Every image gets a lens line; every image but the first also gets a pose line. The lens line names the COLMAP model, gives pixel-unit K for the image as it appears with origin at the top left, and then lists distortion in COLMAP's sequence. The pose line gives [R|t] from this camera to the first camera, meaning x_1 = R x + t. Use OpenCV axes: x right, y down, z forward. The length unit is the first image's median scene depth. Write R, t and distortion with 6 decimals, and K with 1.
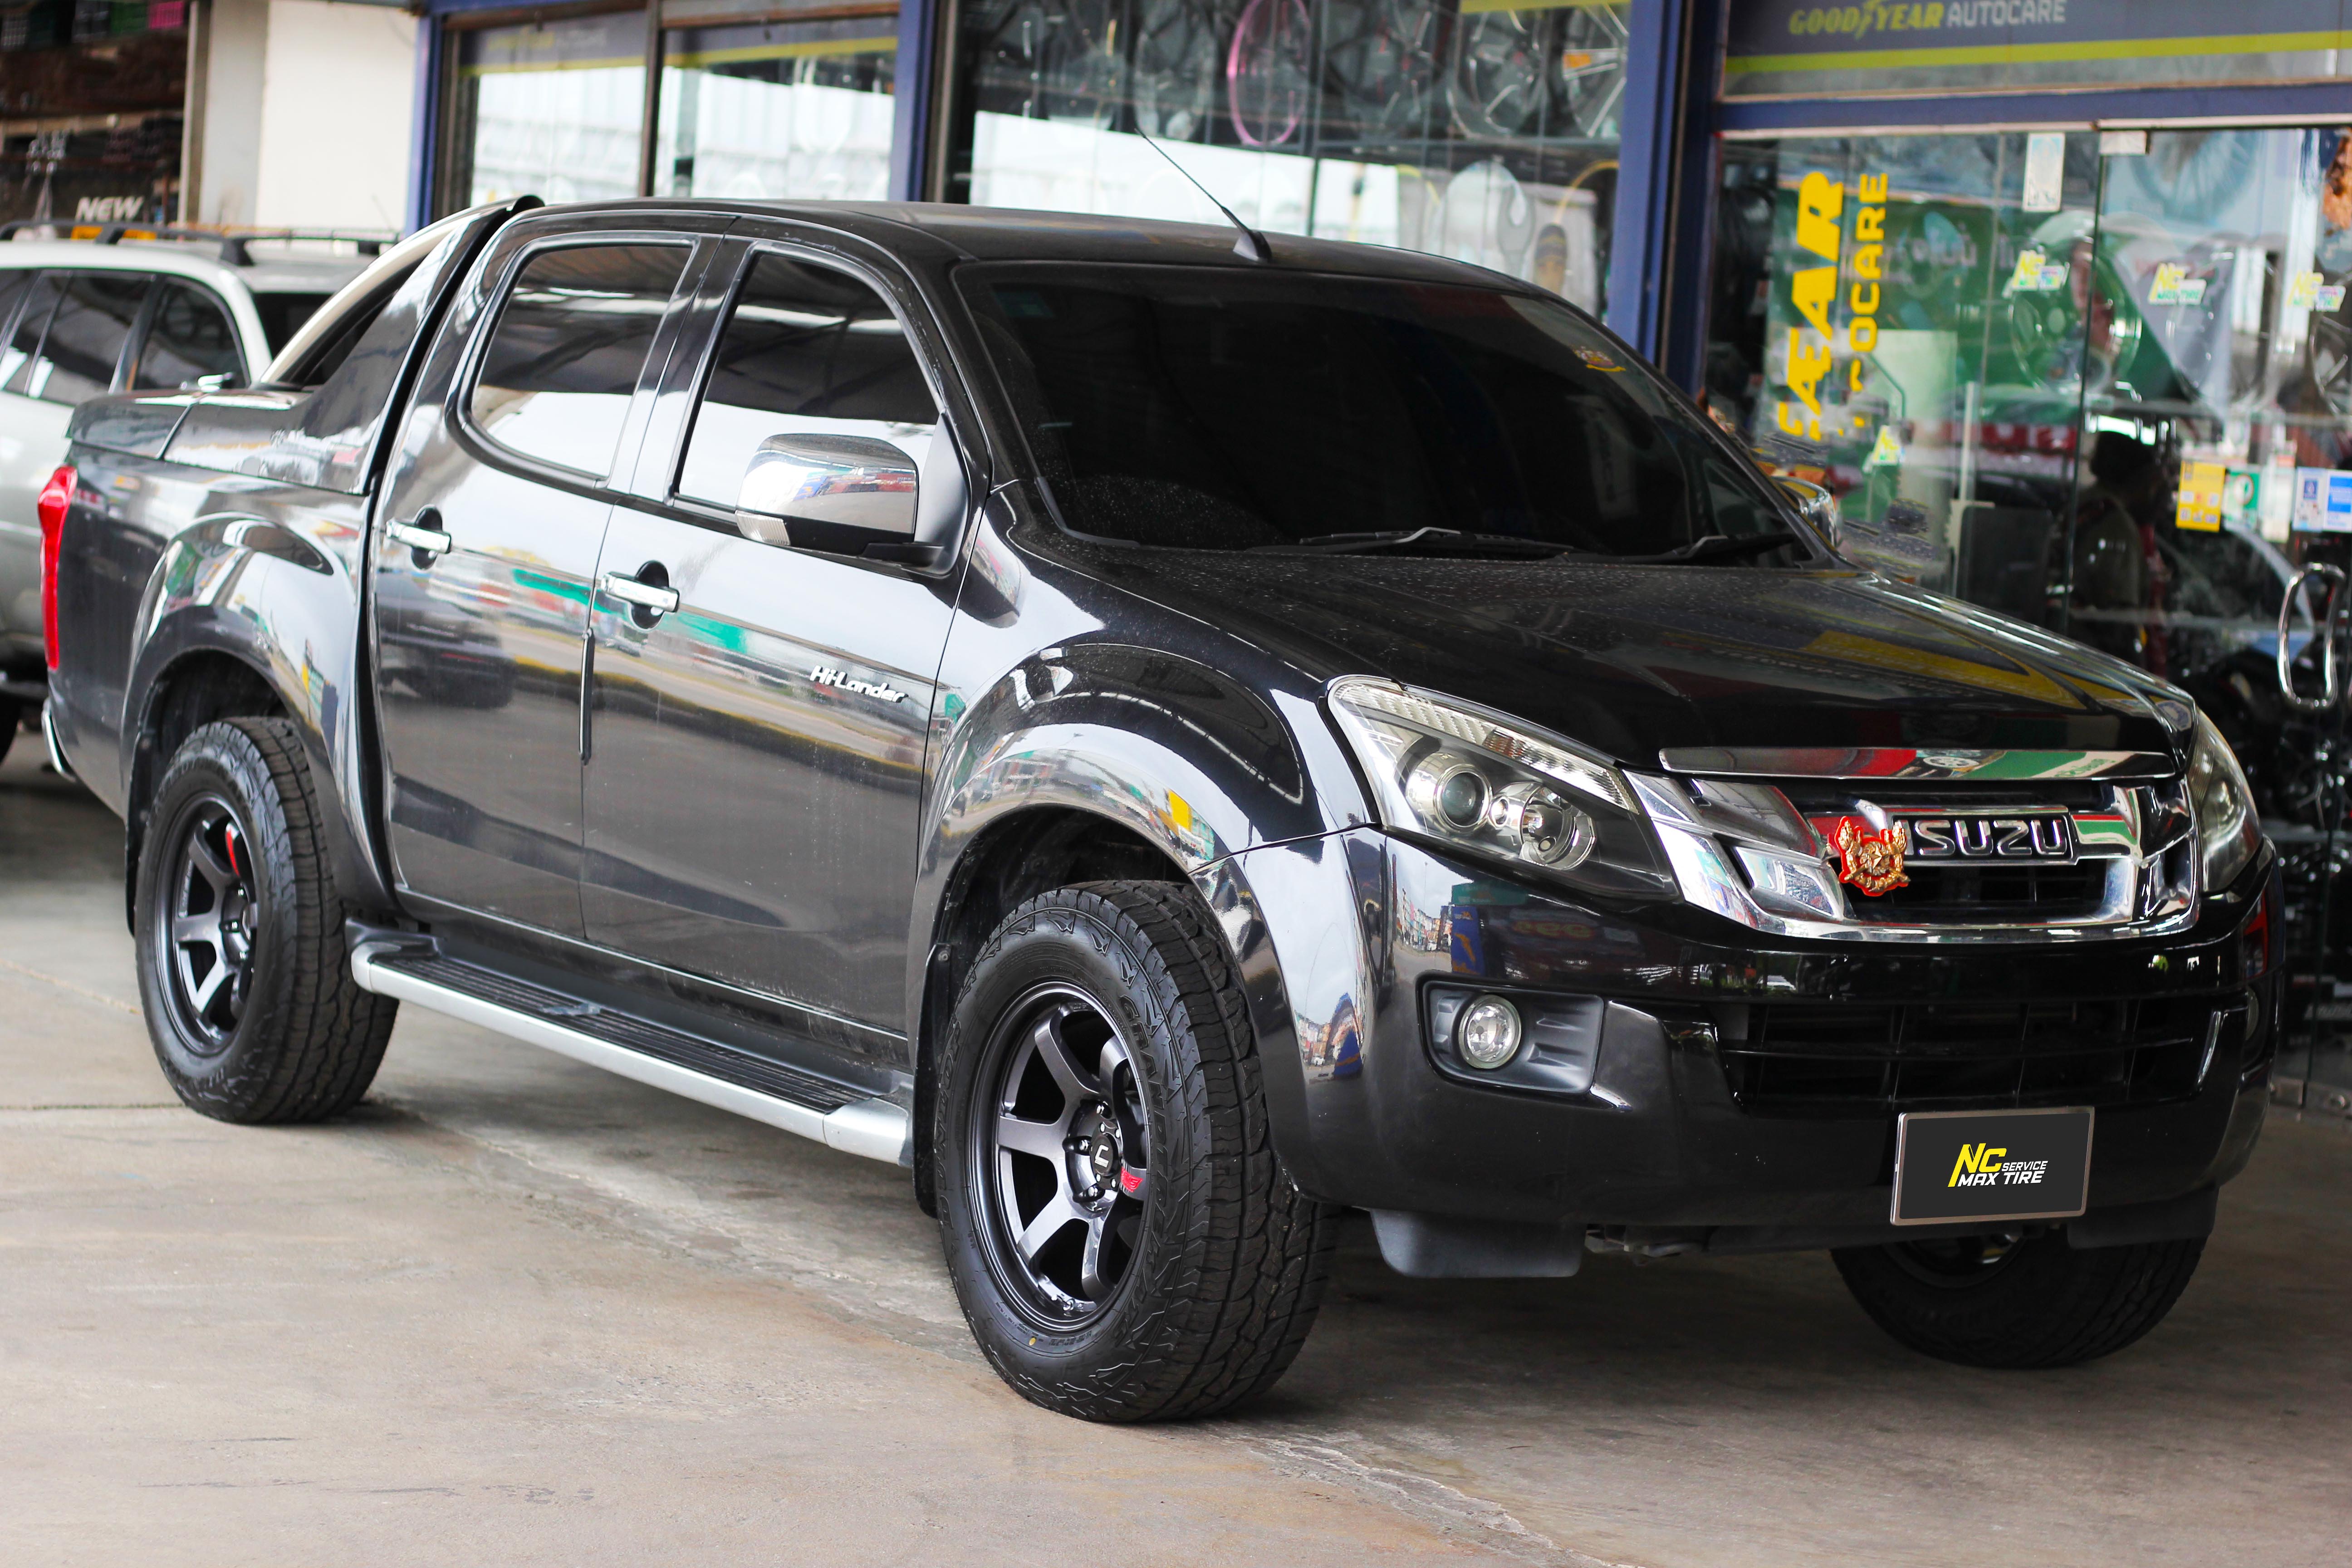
lens RADIAL K [[5357.9, 0, 1176.0], [0, 5357.9, 784.0], [0, 0, 1]] dist [-0.145569, 0.547142]
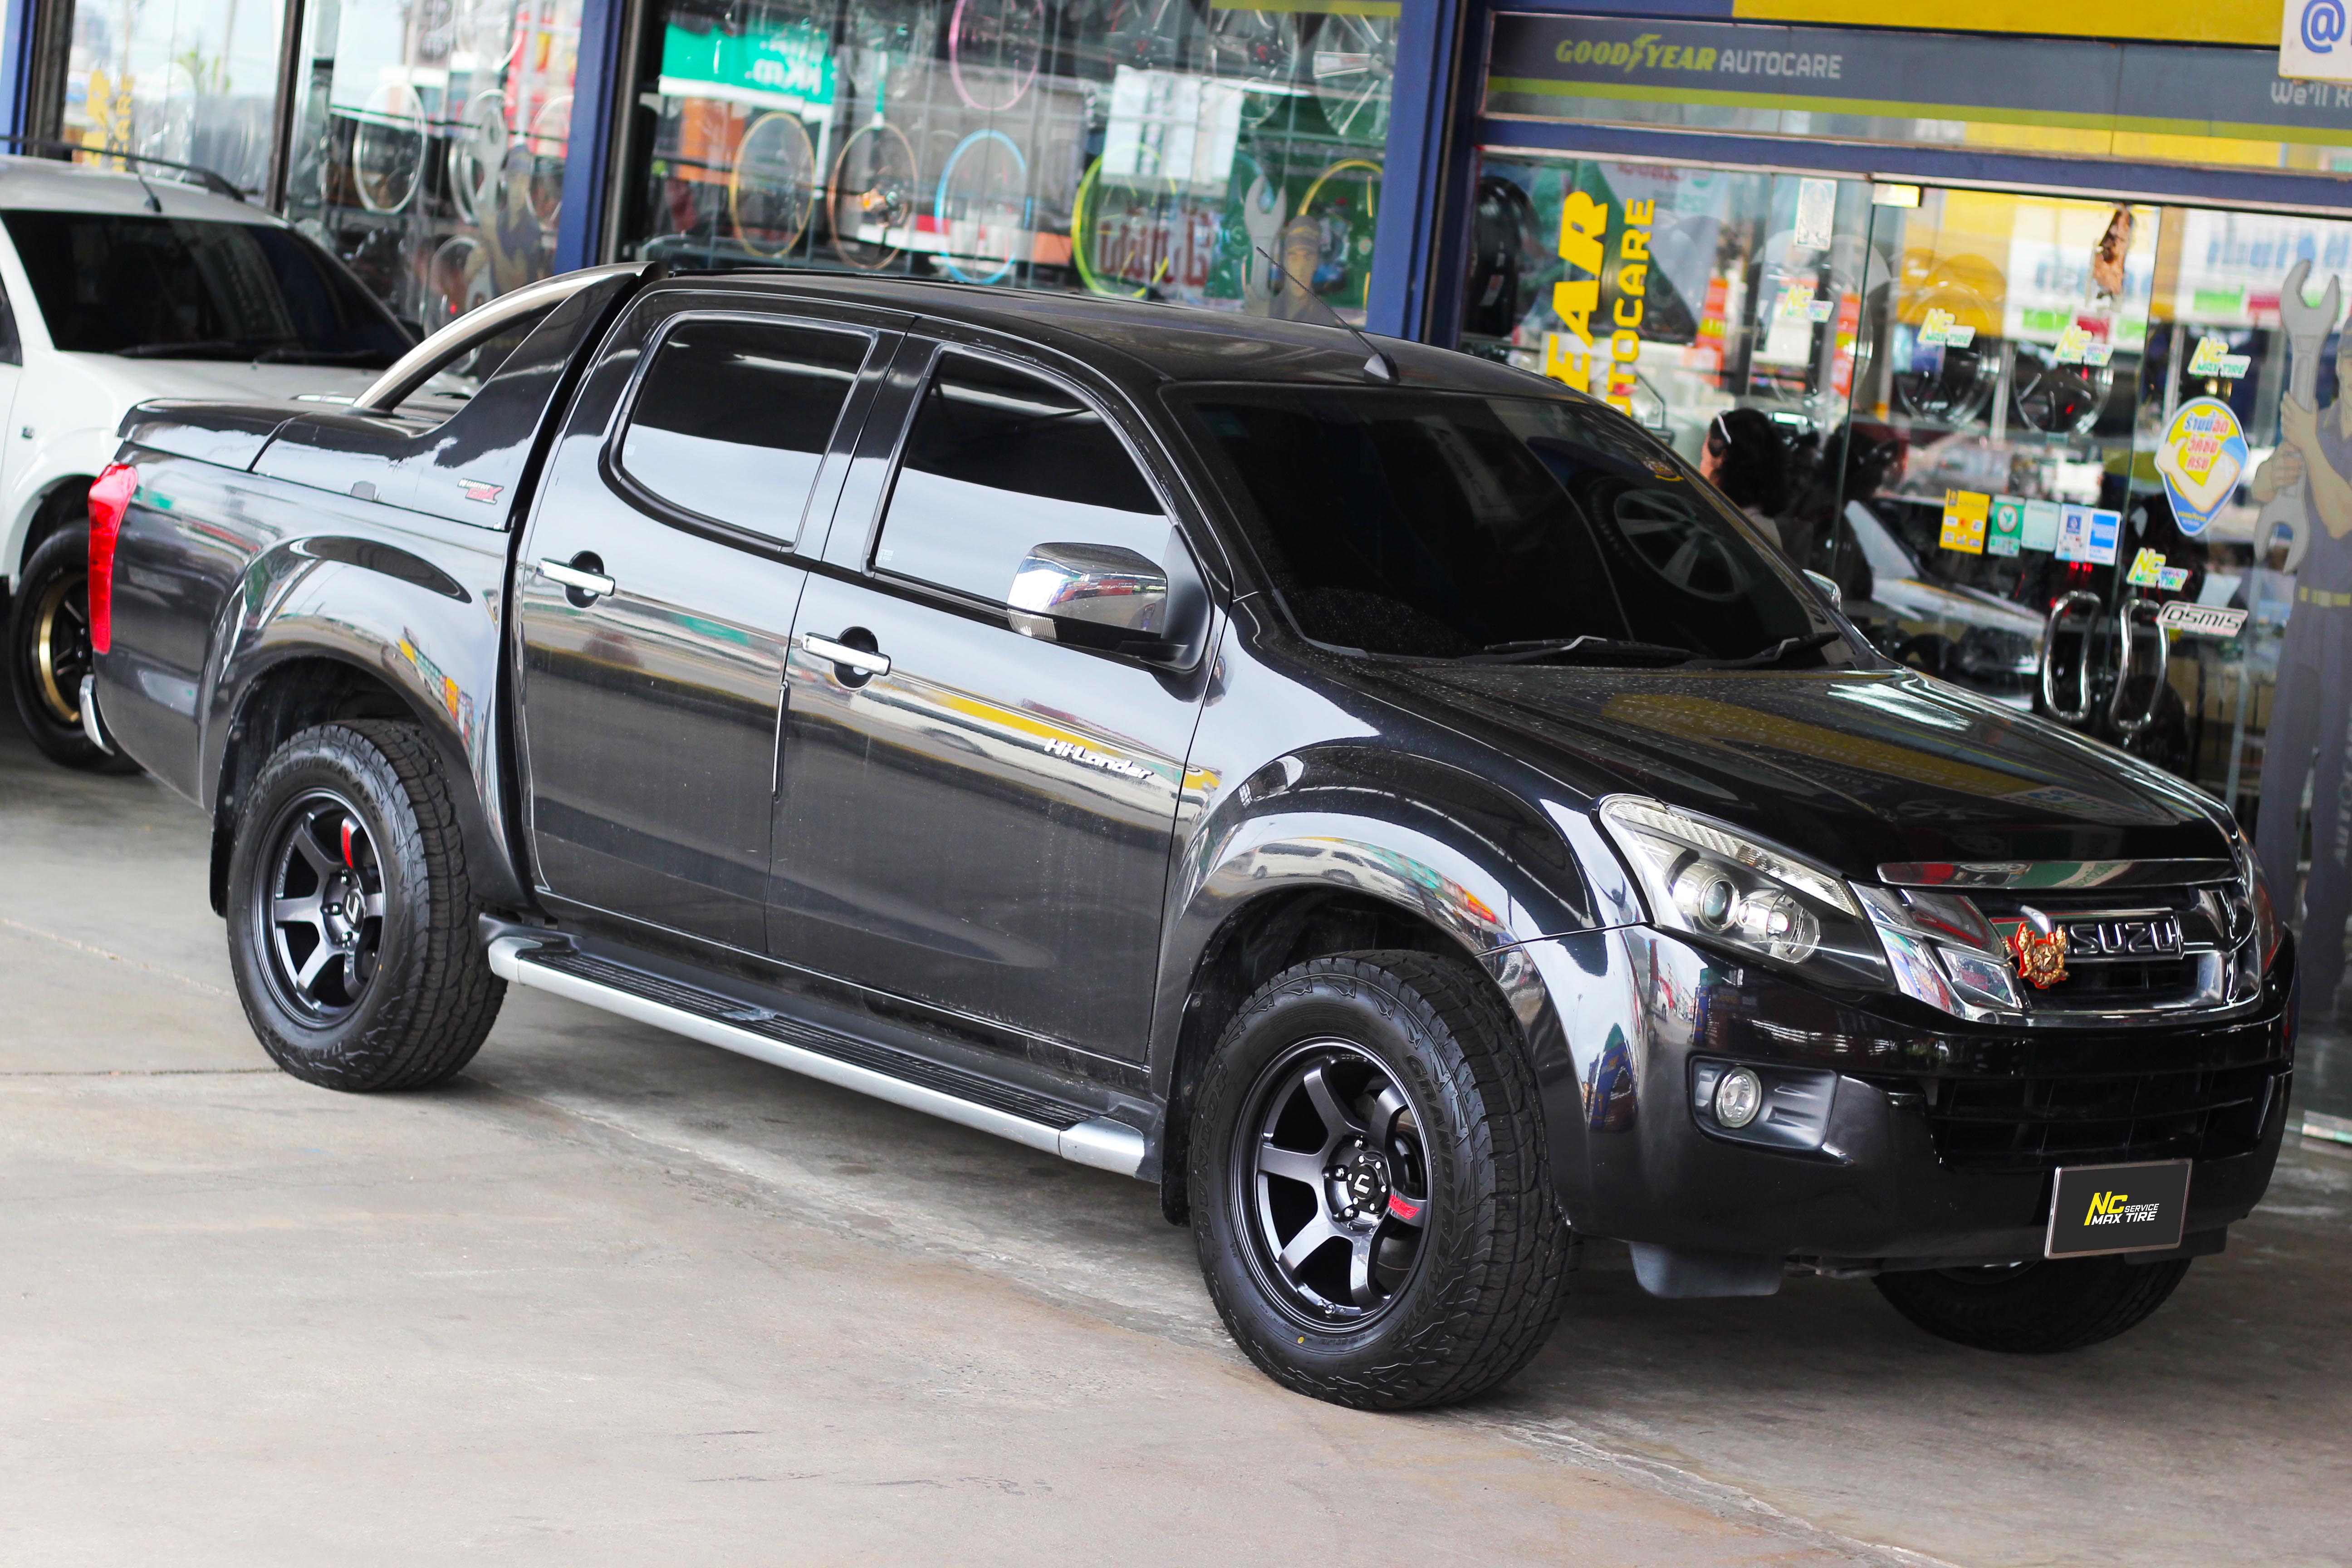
lens RADIAL K [[5533.8, 0, 1184.0], [0, 5533.8, 725.6], [0, 0, 1]] dist [-0.106098, 0.004693]
pose [[0.988394, 0.025017, 0.149841, -0.200816], [-0.029265, 0.999228, 0.026217, -0.052625], [-0.149069, -0.030298, 0.988363, -0.166388]]
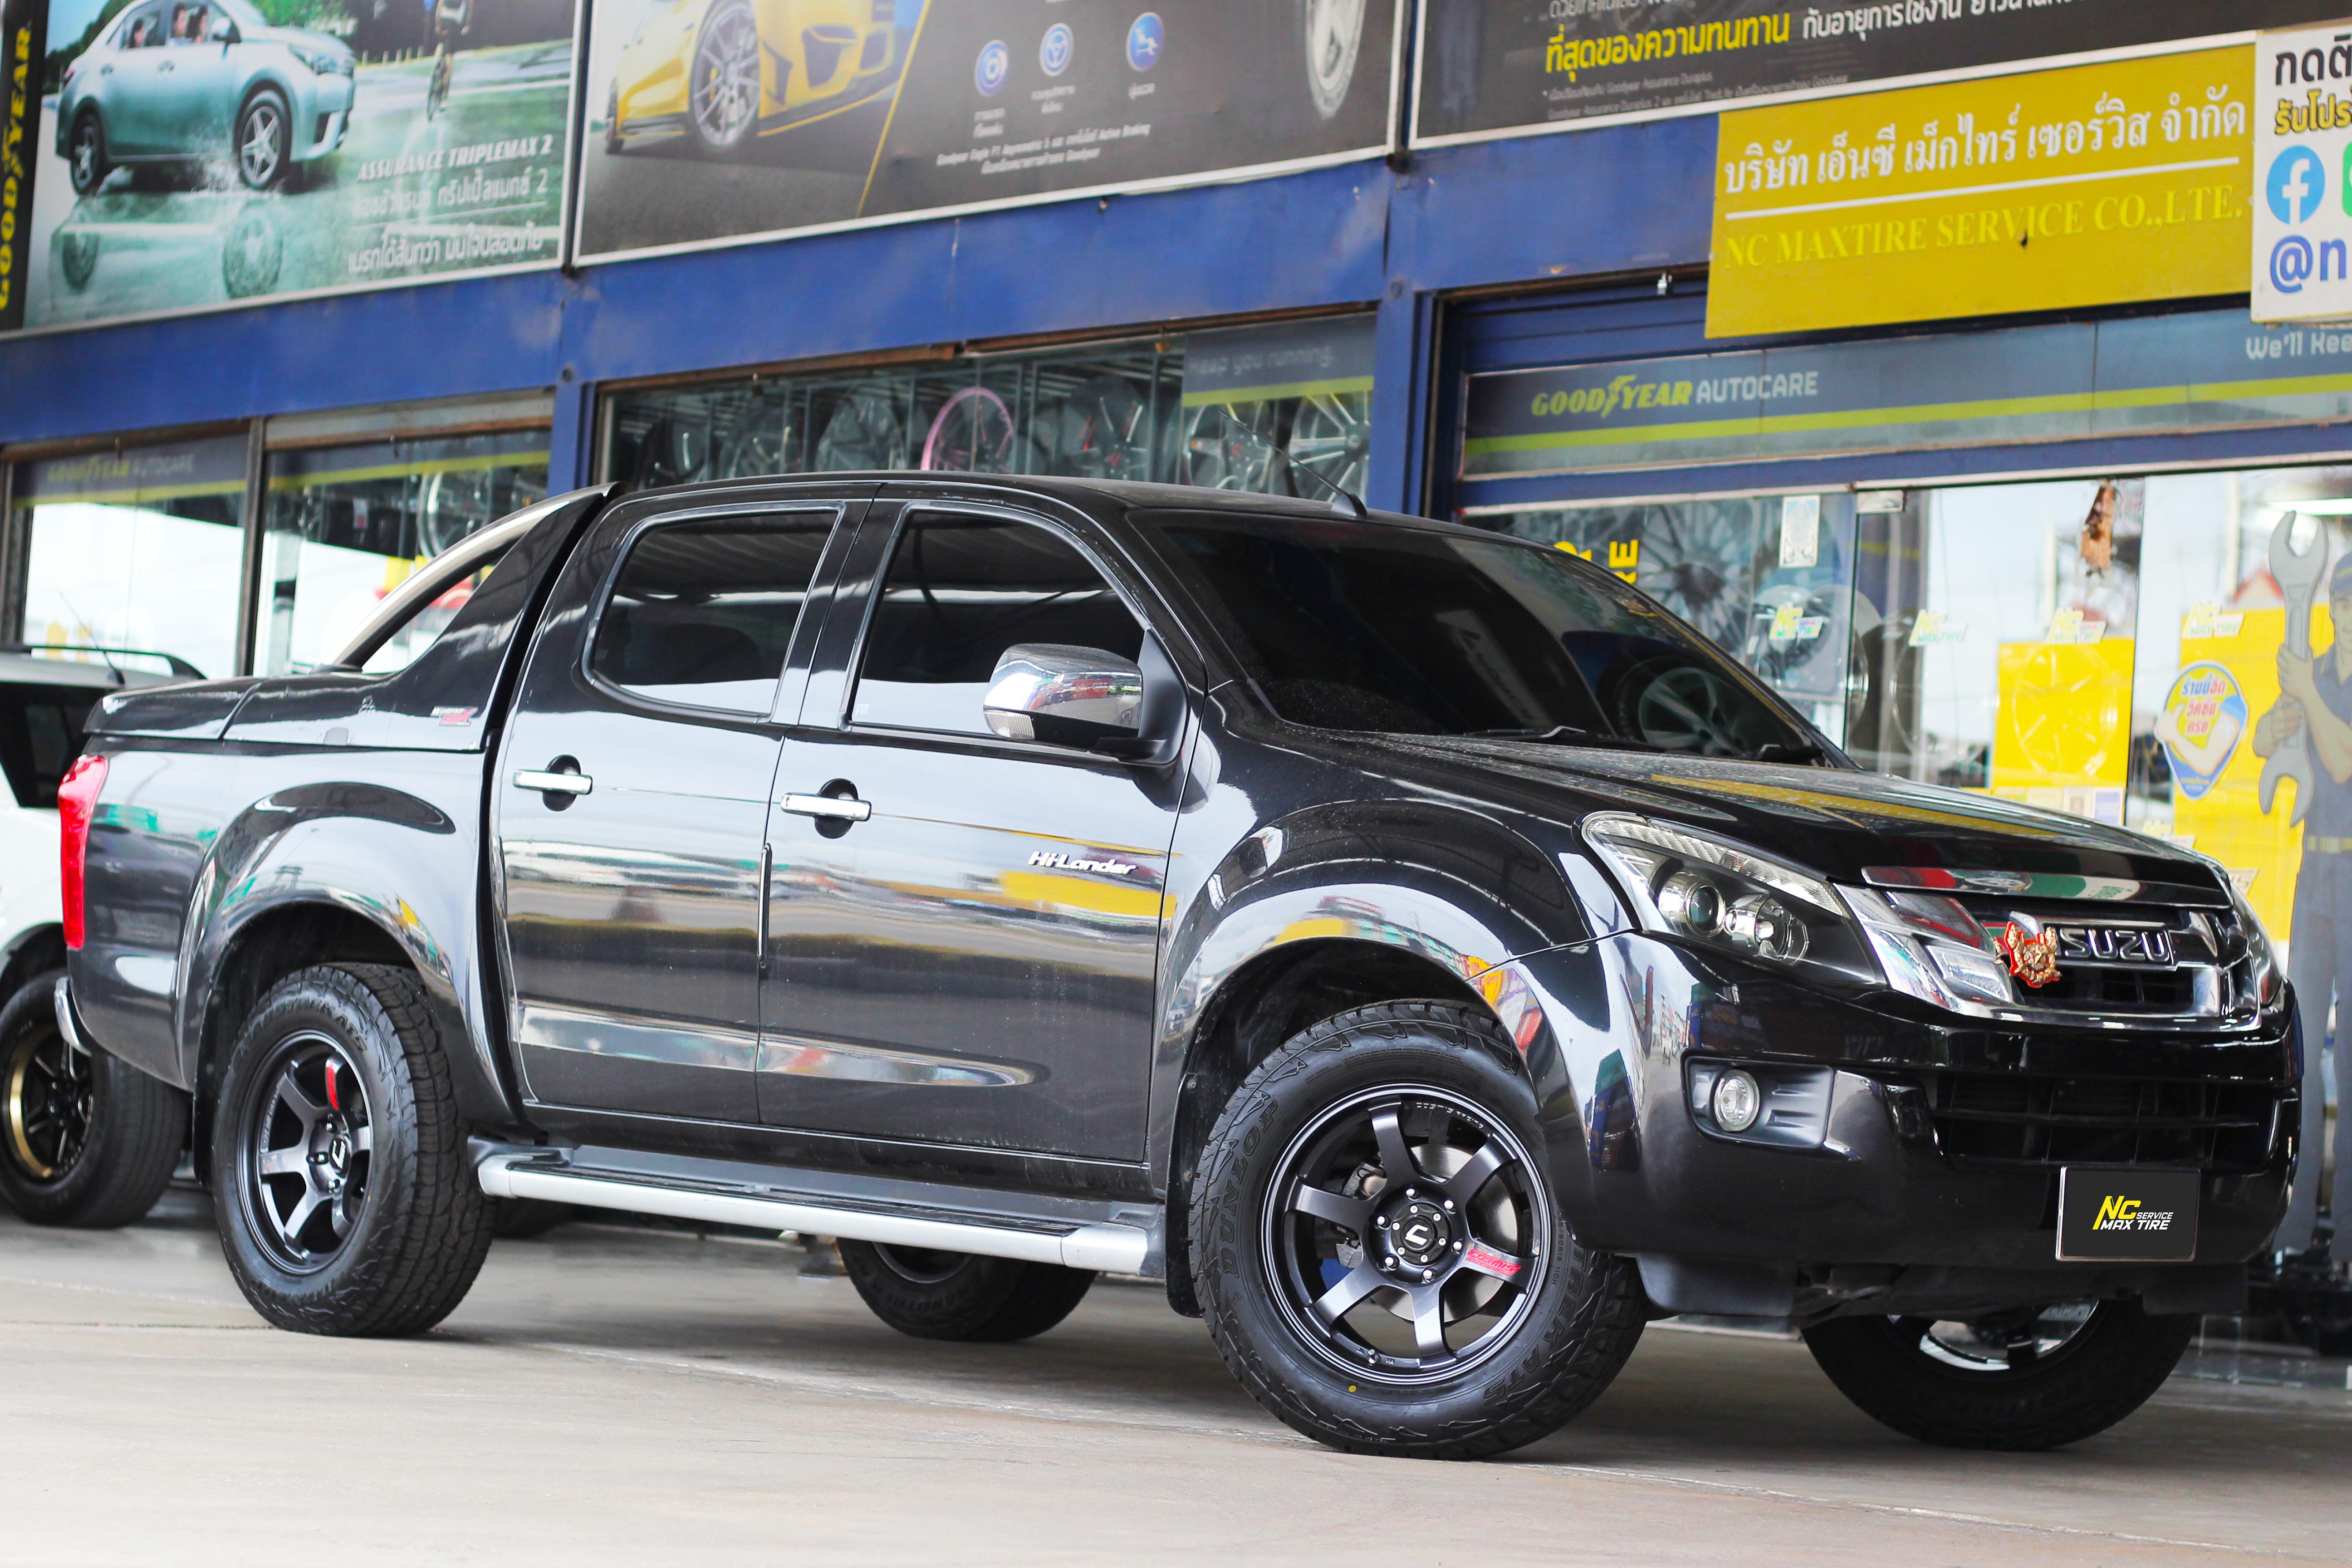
lens RADIAL K [[5837.6, 0, 1176.0], [0, 5837.6, 784.0], [0, 0, 1]] dist [-0.120448, 0.116972]
pose [[0.989512, 0.001146, 0.144445, -0.201431], [0.014102, 0.994426, -0.104494, 0.087996], [-0.143759, 0.105435, 0.983980, -0.218715]]
